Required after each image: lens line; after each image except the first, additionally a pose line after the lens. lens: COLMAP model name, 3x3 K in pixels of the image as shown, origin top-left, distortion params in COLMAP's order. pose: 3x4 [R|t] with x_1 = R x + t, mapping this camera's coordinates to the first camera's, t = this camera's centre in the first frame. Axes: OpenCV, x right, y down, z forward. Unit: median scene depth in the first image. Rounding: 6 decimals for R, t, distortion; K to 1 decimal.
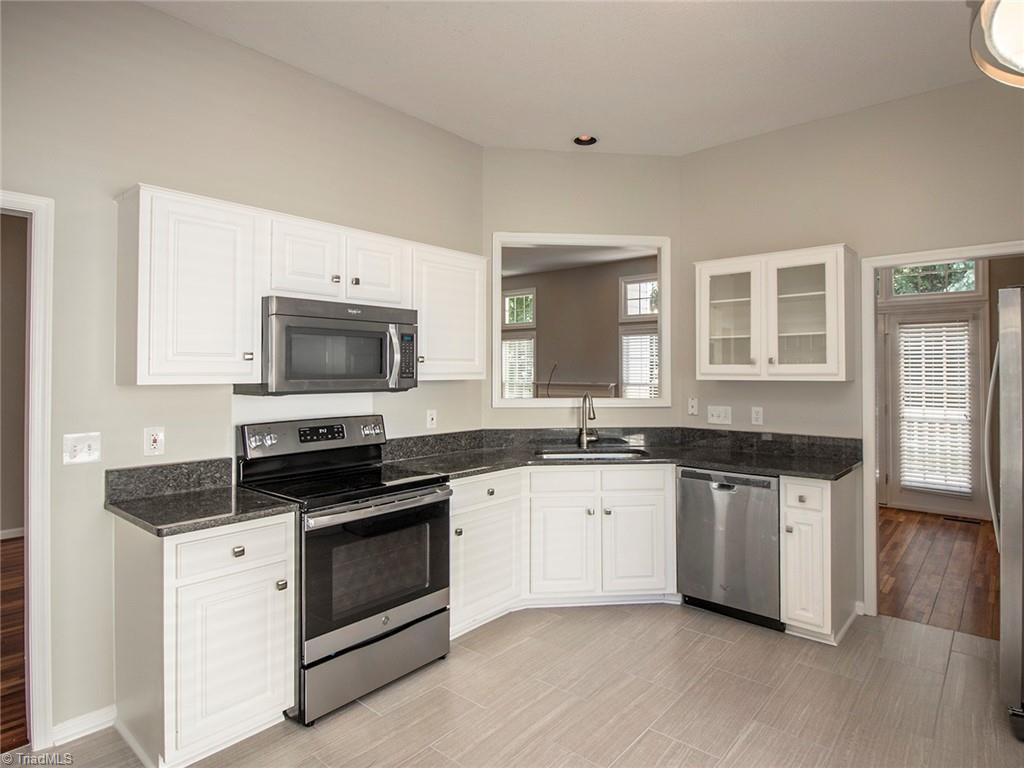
lens RADIAL K [[585.2, 0, 509.7], [0, 585.2, 362.3], [0, 0, 1]] dist [-0.001496, -0.000979]
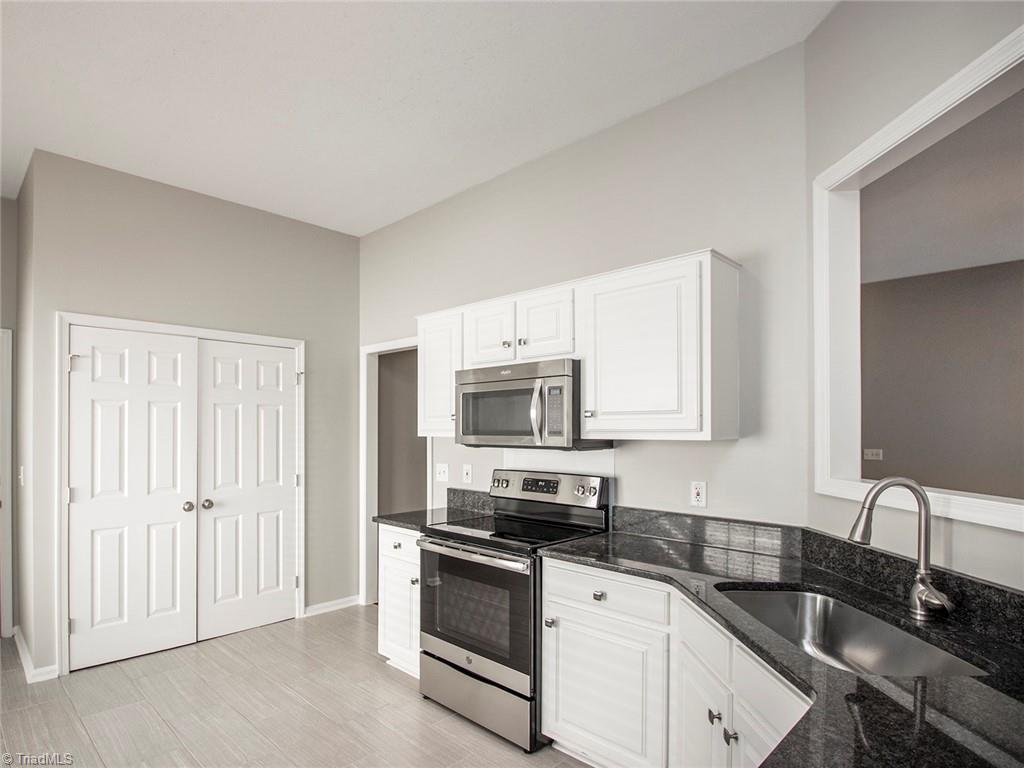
lens RADIAL K [[557.3, 0, 496.4], [0, 557.3, 407.7], [0, 0, 1]] dist [-0.000066, 0.000113]
pose [[-0.070314, -0.039196, -0.996755, 0.718017], [0.015677, 0.999061, -0.040393, 0.017865], [0.997402, -0.018467, -0.069633, 0.994771]]
